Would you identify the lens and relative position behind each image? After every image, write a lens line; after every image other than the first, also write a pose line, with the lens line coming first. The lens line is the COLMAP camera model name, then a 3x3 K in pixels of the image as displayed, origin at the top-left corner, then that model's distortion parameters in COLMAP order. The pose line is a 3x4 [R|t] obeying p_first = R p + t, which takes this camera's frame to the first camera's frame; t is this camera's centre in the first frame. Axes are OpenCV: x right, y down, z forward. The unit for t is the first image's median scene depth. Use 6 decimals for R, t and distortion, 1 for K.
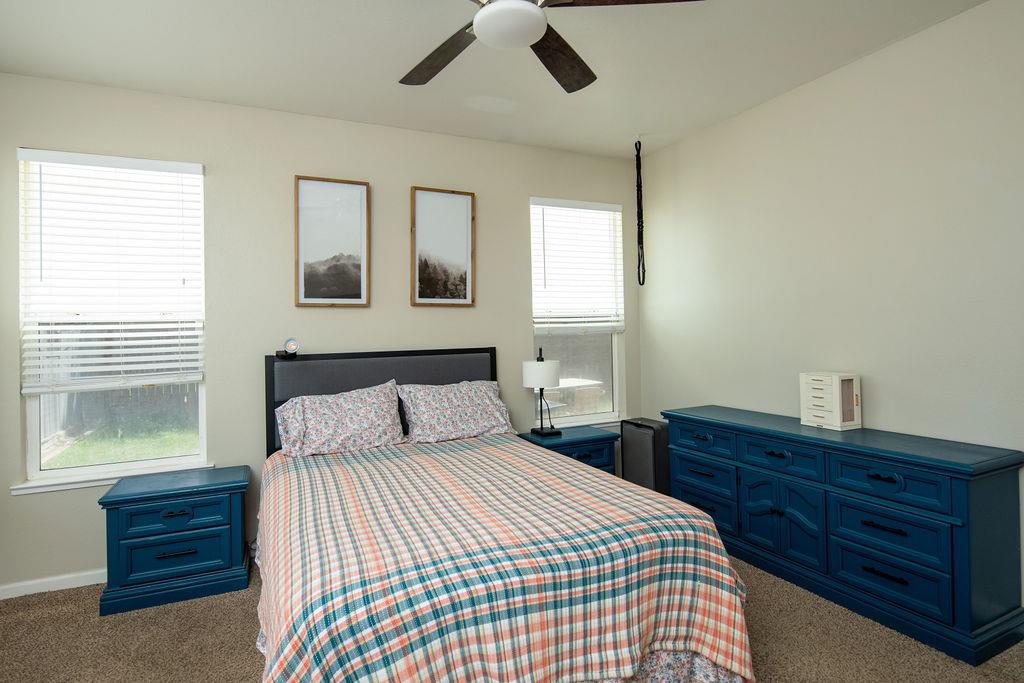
lens RADIAL K [[523.4, 0, 511.1], [0, 523.4, 322.4], [0, 0, 1]] dist [-0.000656, -0.000094]
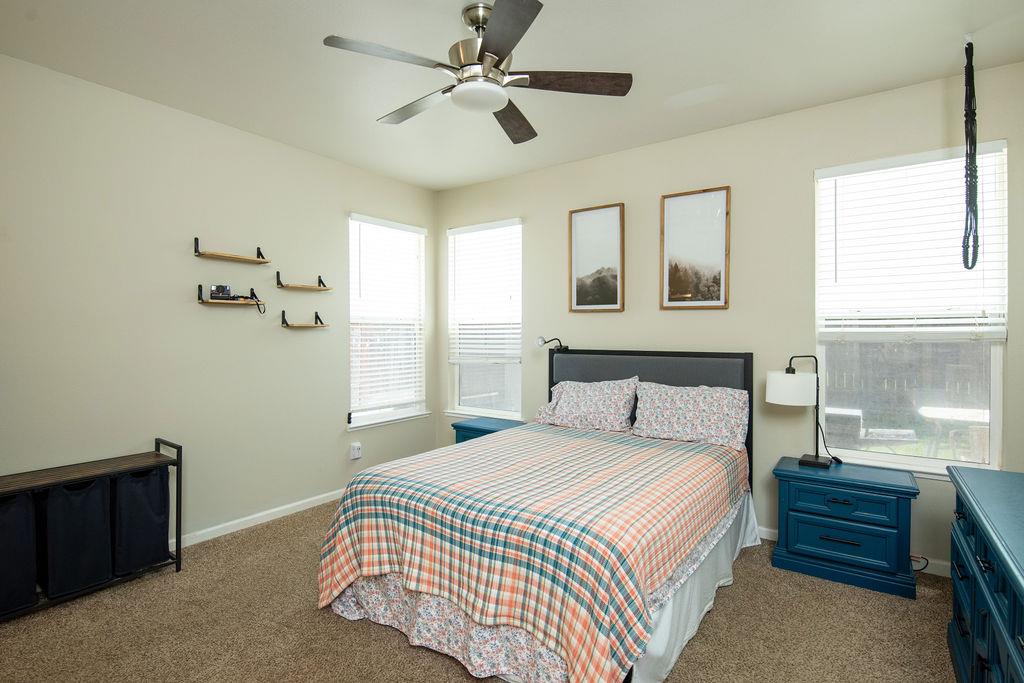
lens RADIAL K [[514.3, 0, 509.8], [0, 514.3, 337.9], [0, 0, 1]] dist [0.004632, -0.010474]
pose [[0.483052, 0.030464, -0.875061, 0.601226], [0.000305, 0.999389, 0.034961, -0.010490], [0.875591, -0.017155, 0.482748, 0.235029]]
